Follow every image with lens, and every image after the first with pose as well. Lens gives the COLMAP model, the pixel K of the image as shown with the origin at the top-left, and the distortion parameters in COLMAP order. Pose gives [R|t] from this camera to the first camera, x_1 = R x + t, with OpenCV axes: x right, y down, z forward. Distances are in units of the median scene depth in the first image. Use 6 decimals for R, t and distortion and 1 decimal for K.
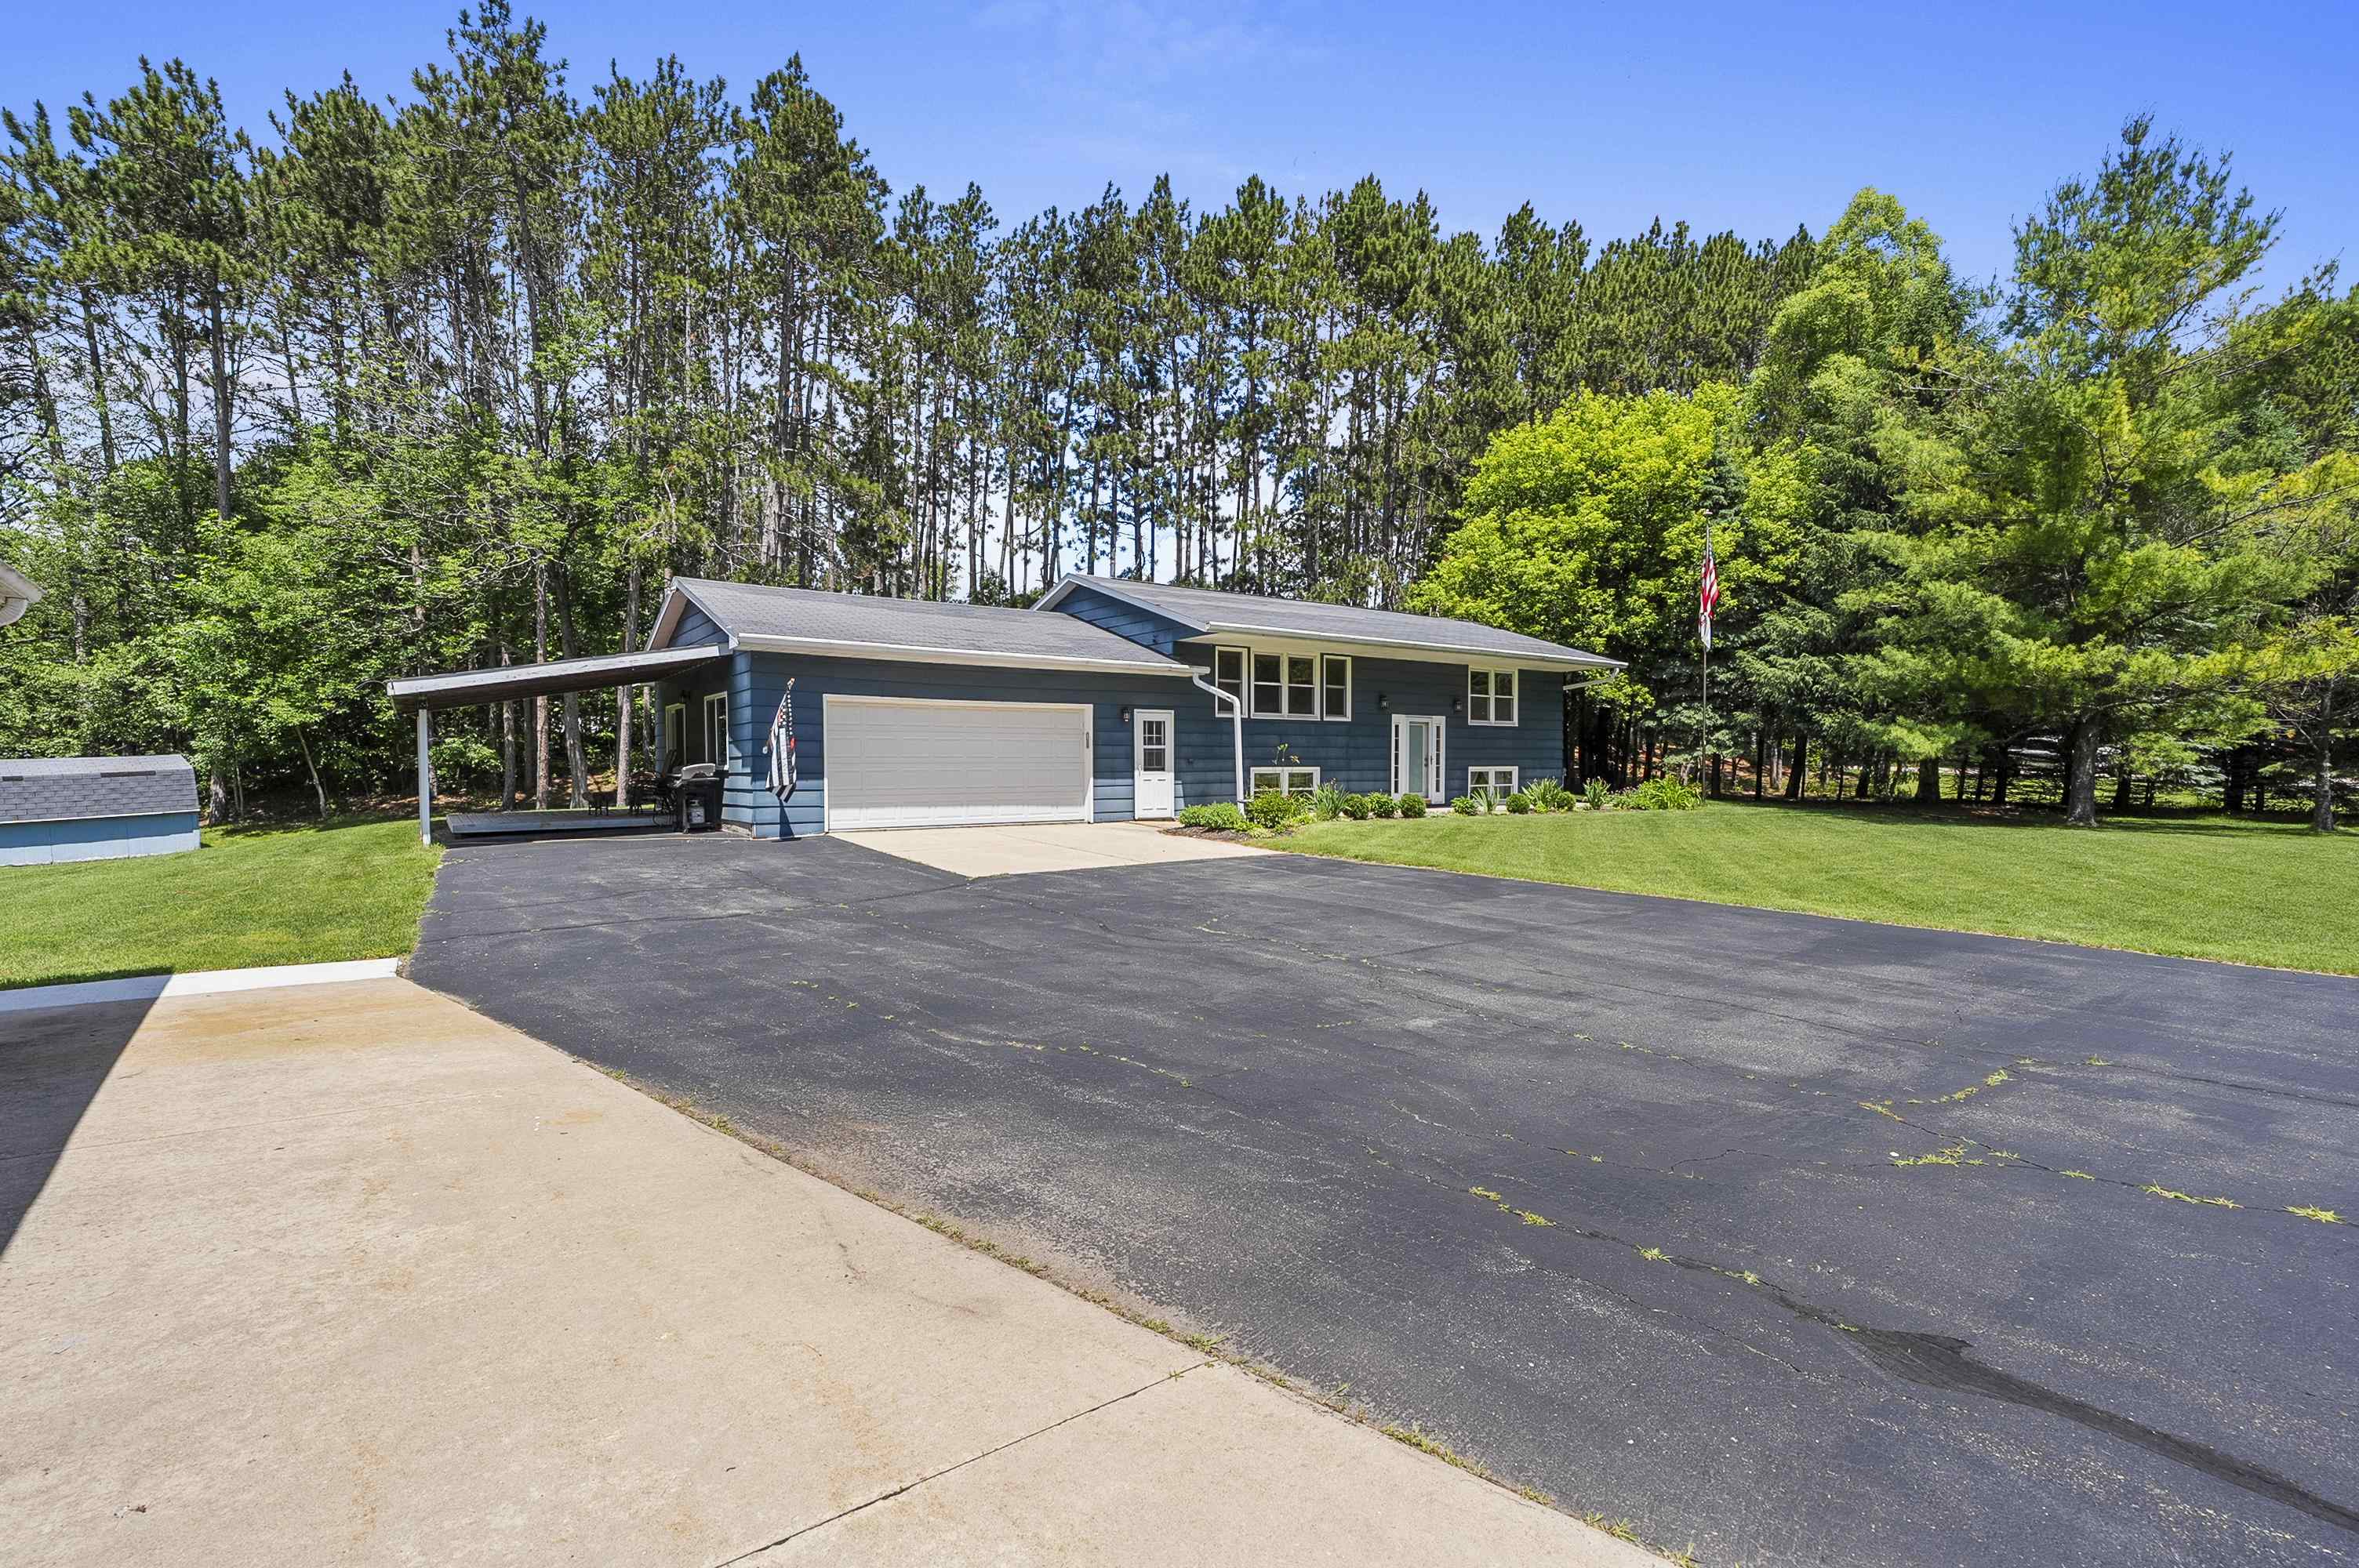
lens RADIAL K [[1090.9, 0, 1198.8], [0, 1090.9, 786.9], [0, 0, 1]] dist [-0.000836, 0.000590]
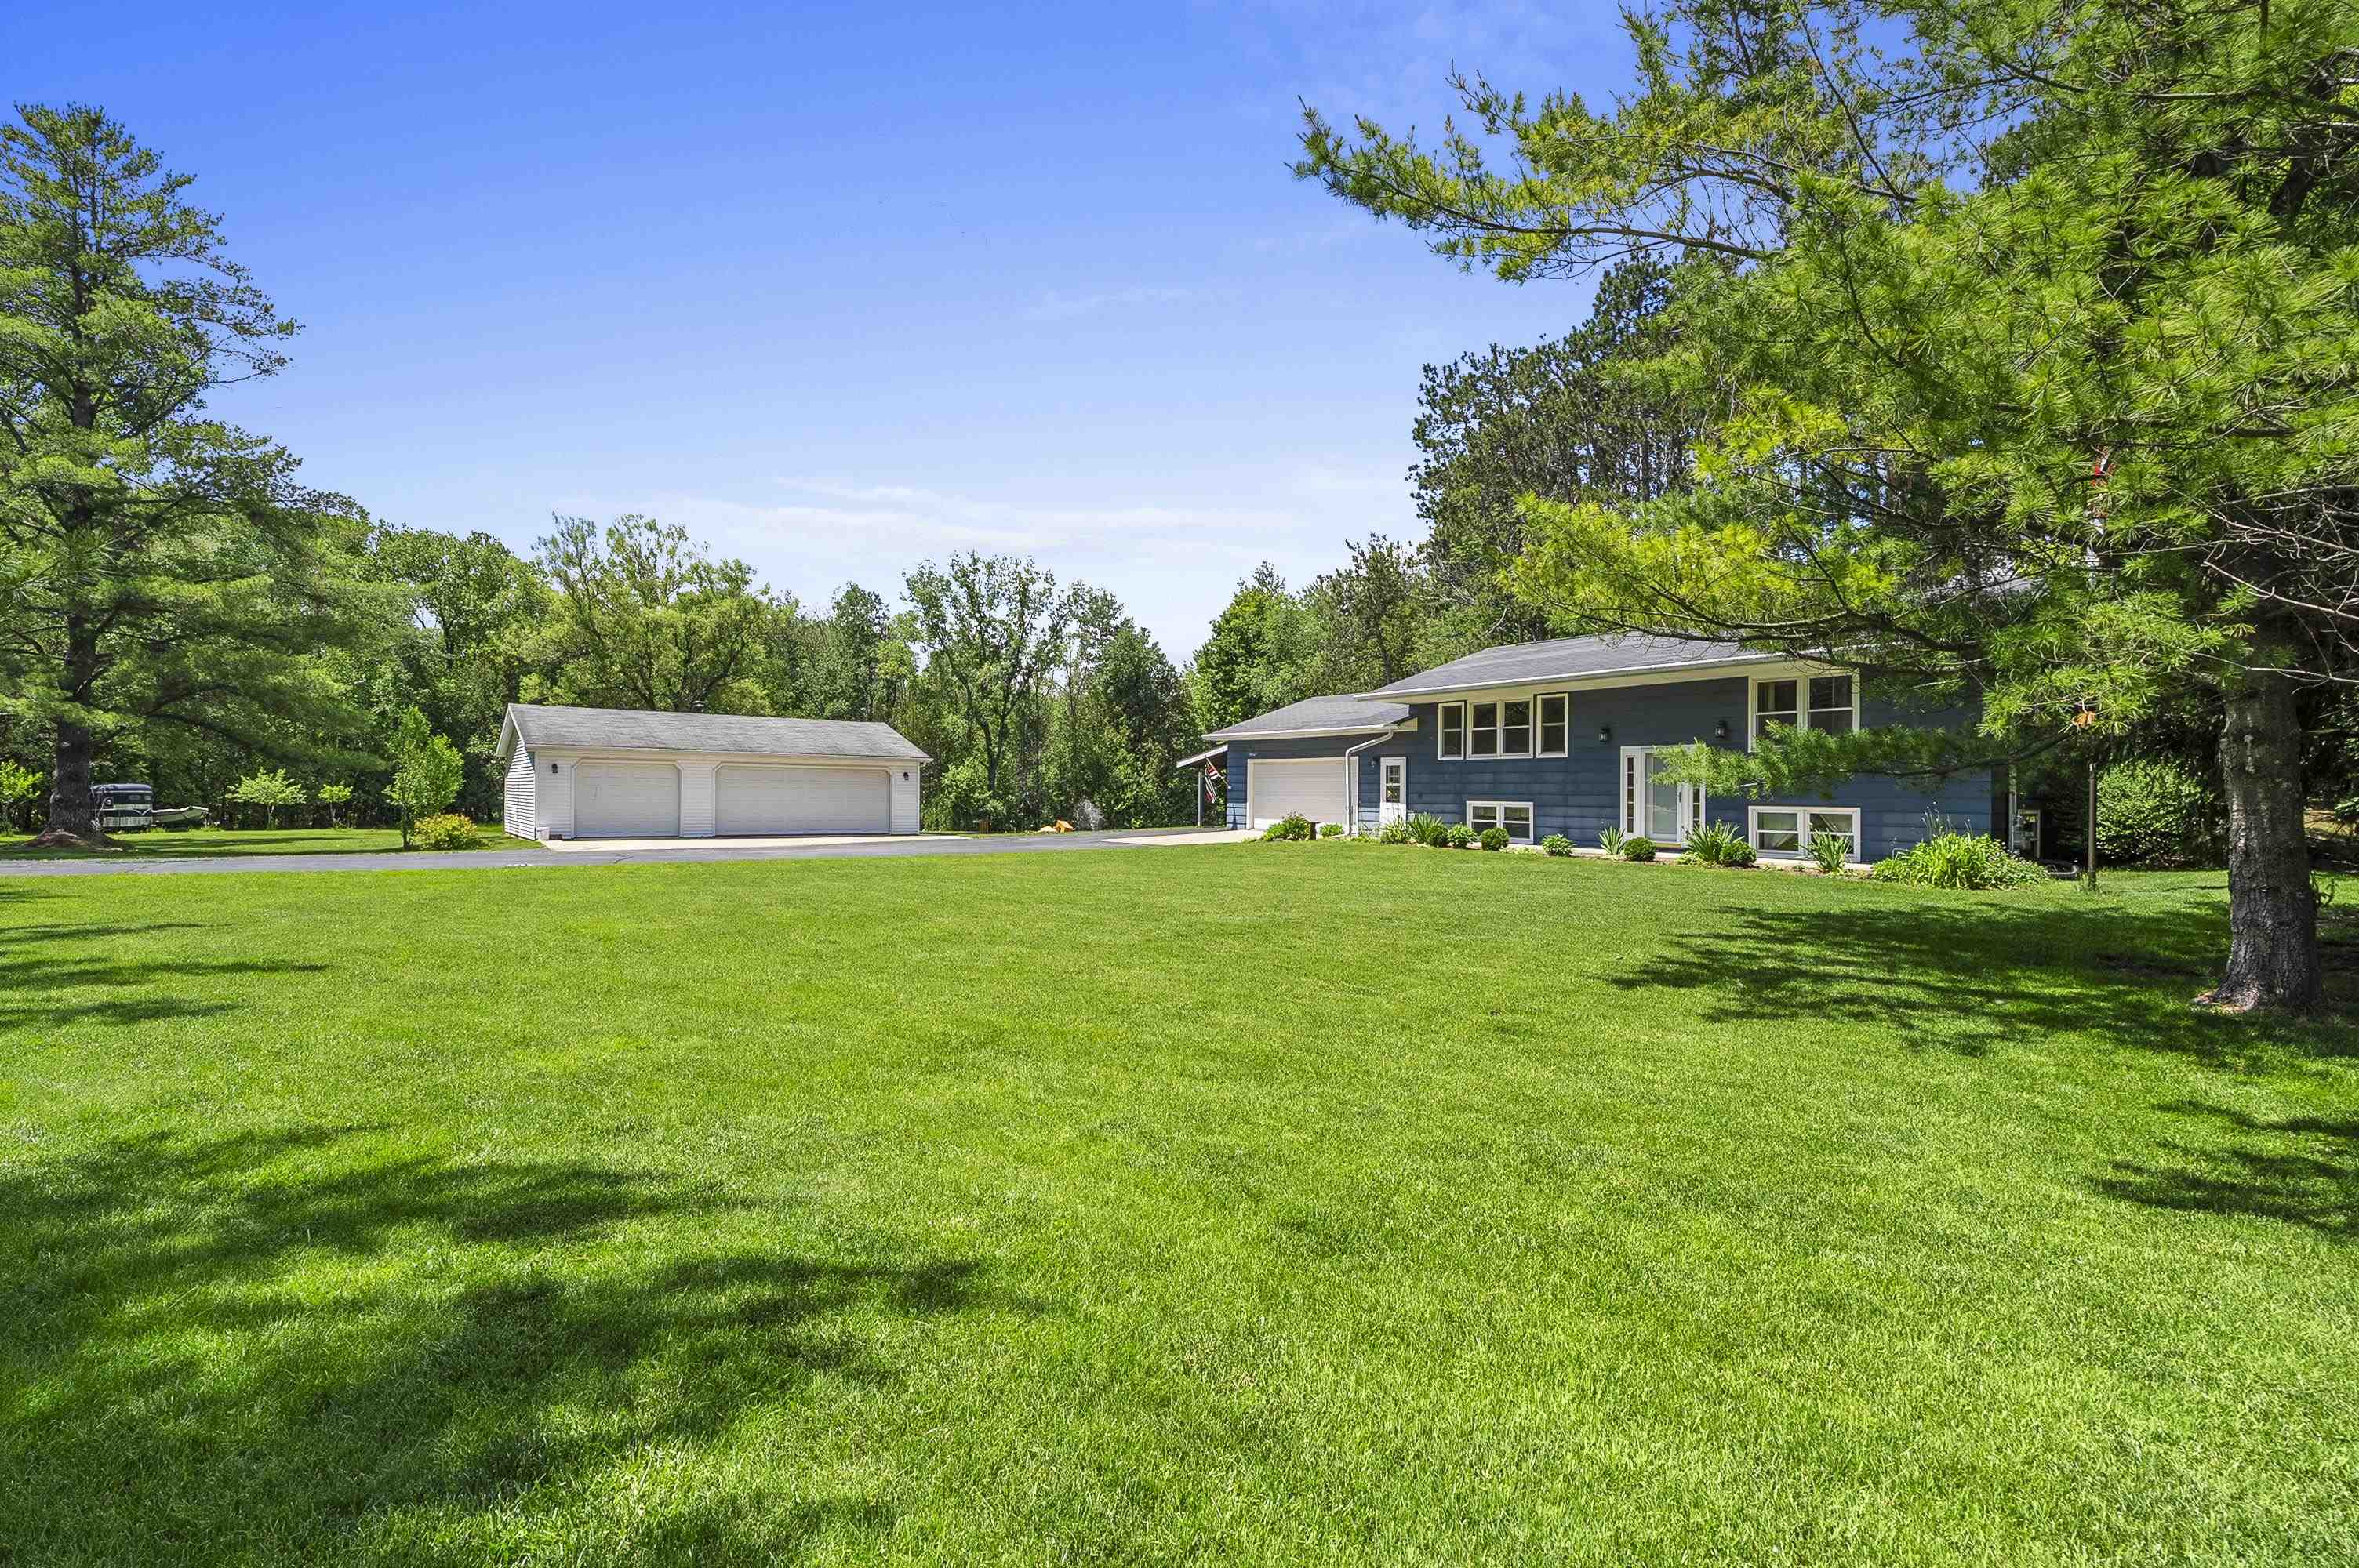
lens RADIAL K [[1090.9, 0, 1163.4], [0, 1090.9, 777.0], [0, 0, 1]] dist [-0.000836, 0.000590]
pose [[-0.060580, -0.012465, -0.998085, 1.200145], [-0.030523, 0.999478, -0.010630, -0.020770], [0.997697, 0.029820, -0.060929, 0.716579]]
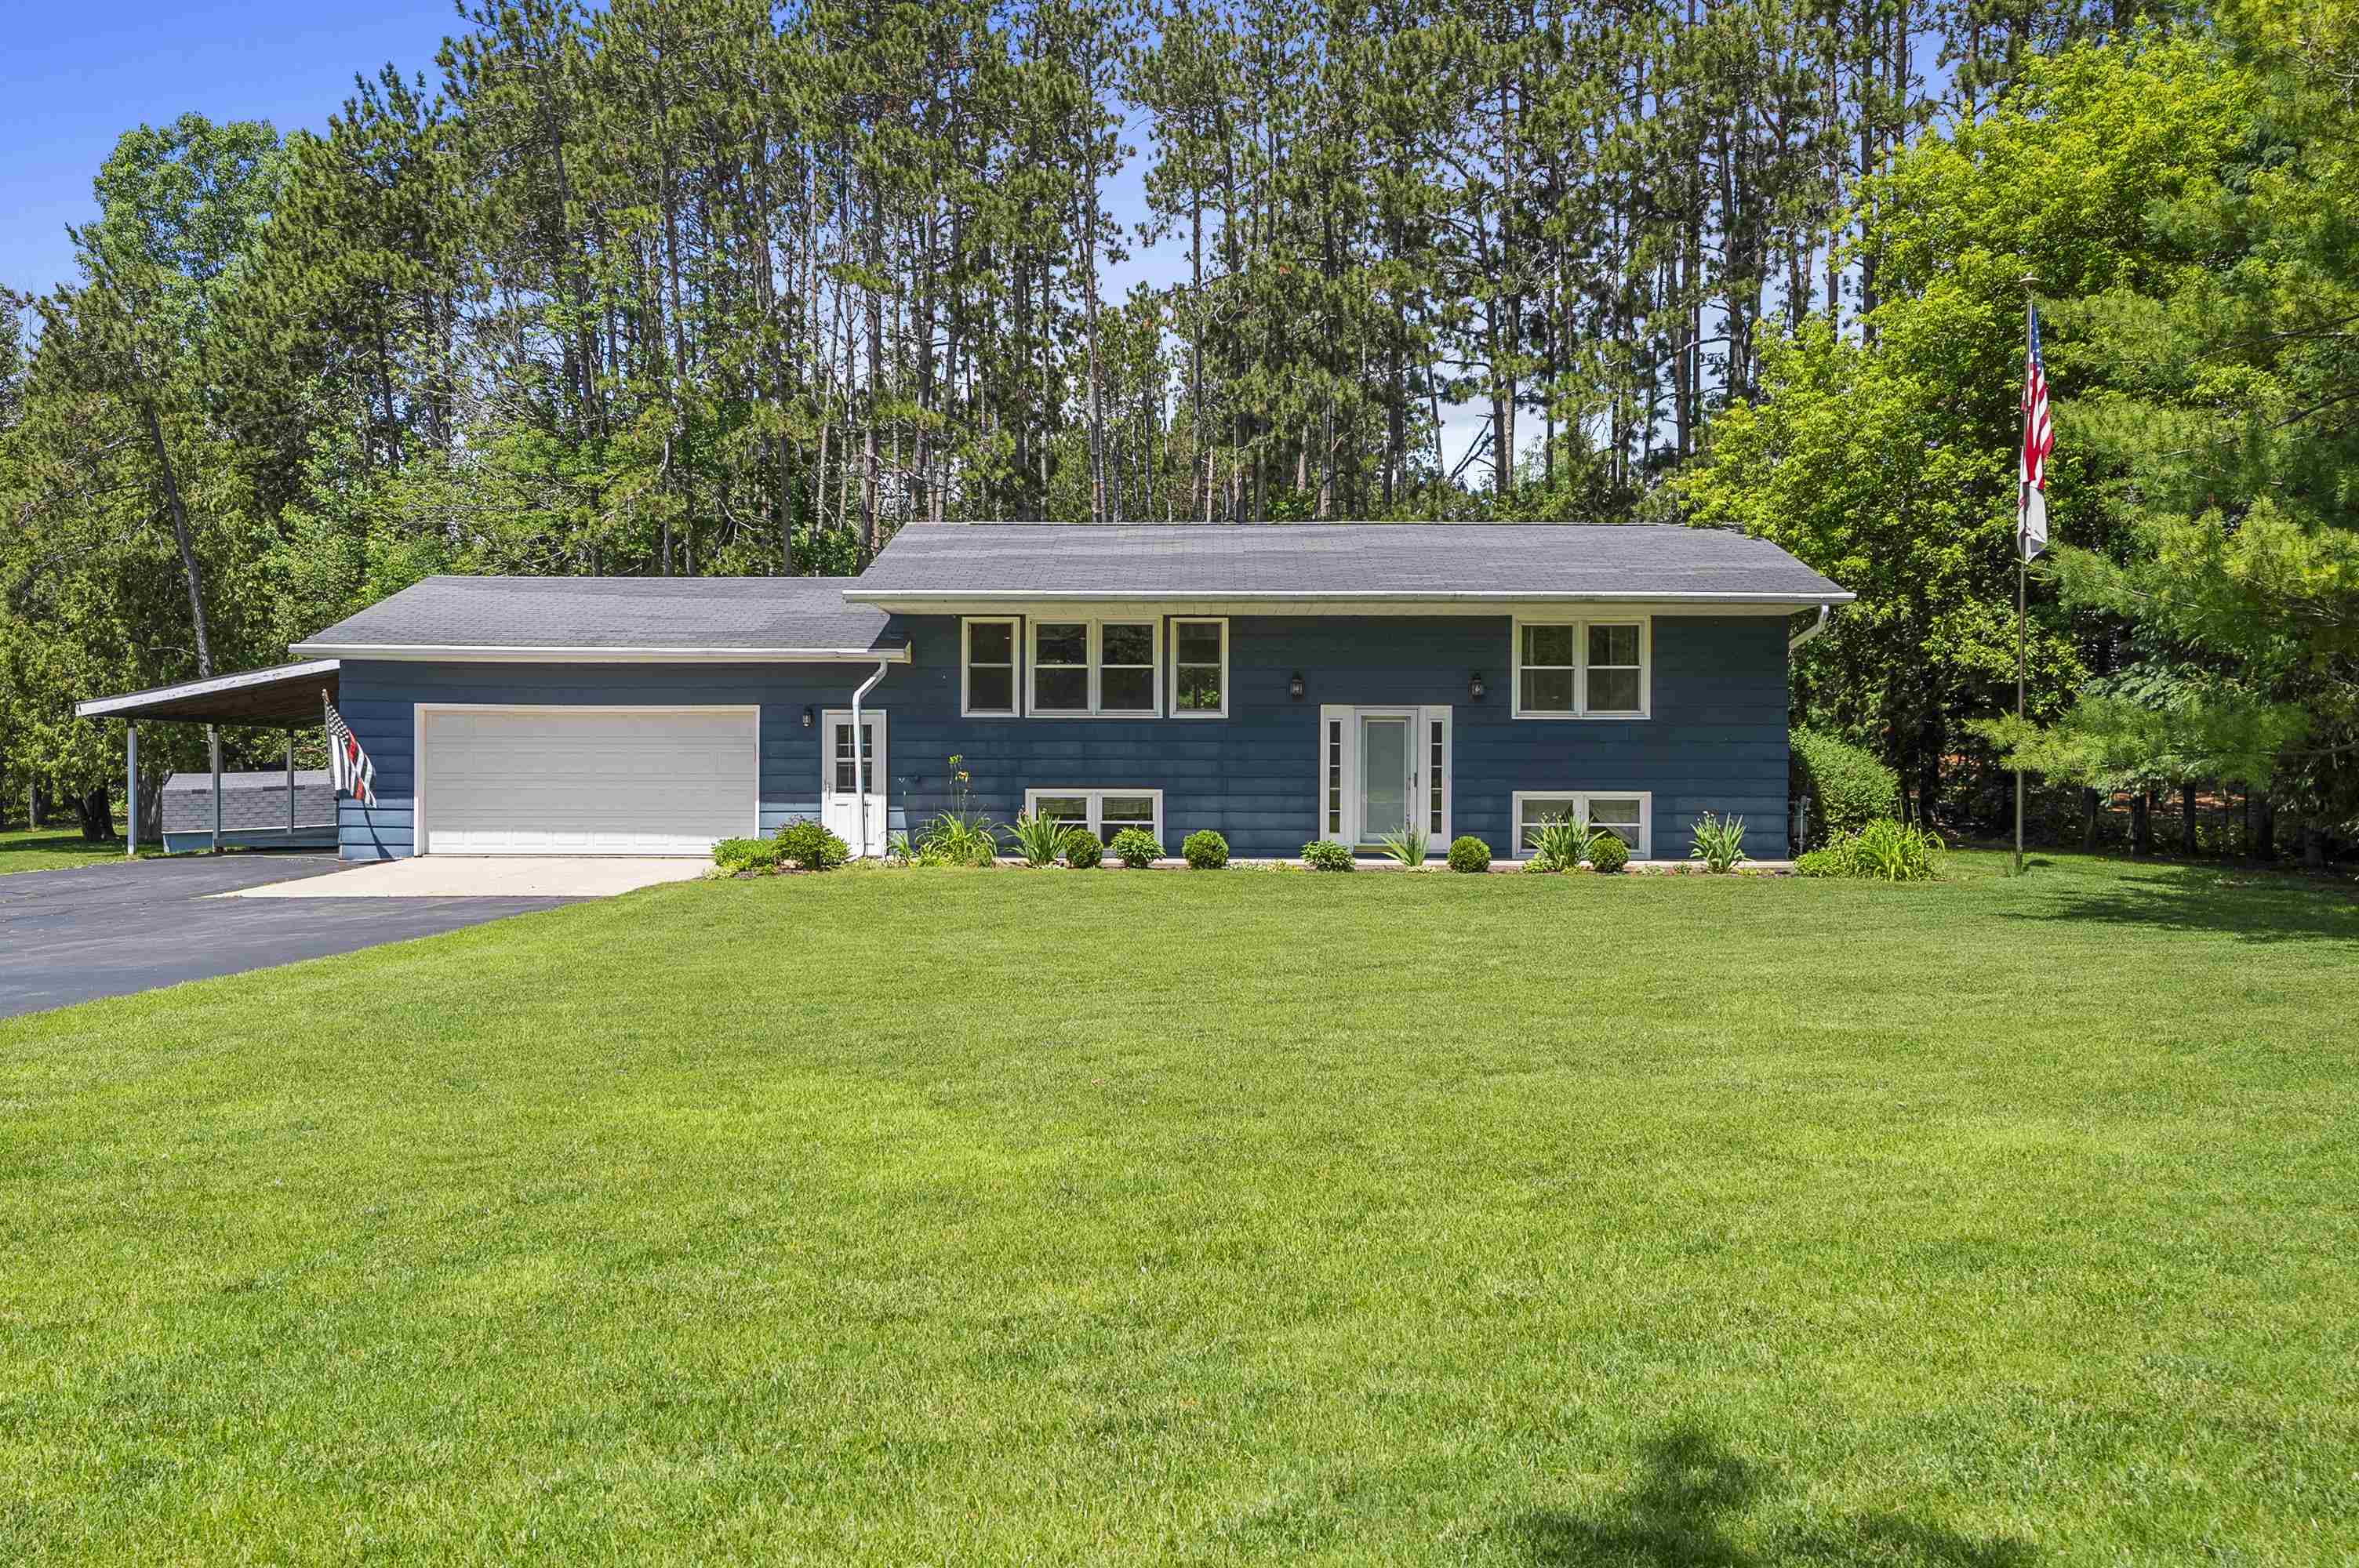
lens RADIAL K [[1884.5, 0, 1181.2], [0, 1884.5, 790.7], [0, 0, 1]] dist [0.007380, 0.004854]
pose [[0.788809, 0.007585, -0.614592, 0.823311], [-0.017801, 0.999786, -0.010508, -0.005949], [0.614381, 0.019229, 0.788775, 0.119182]]
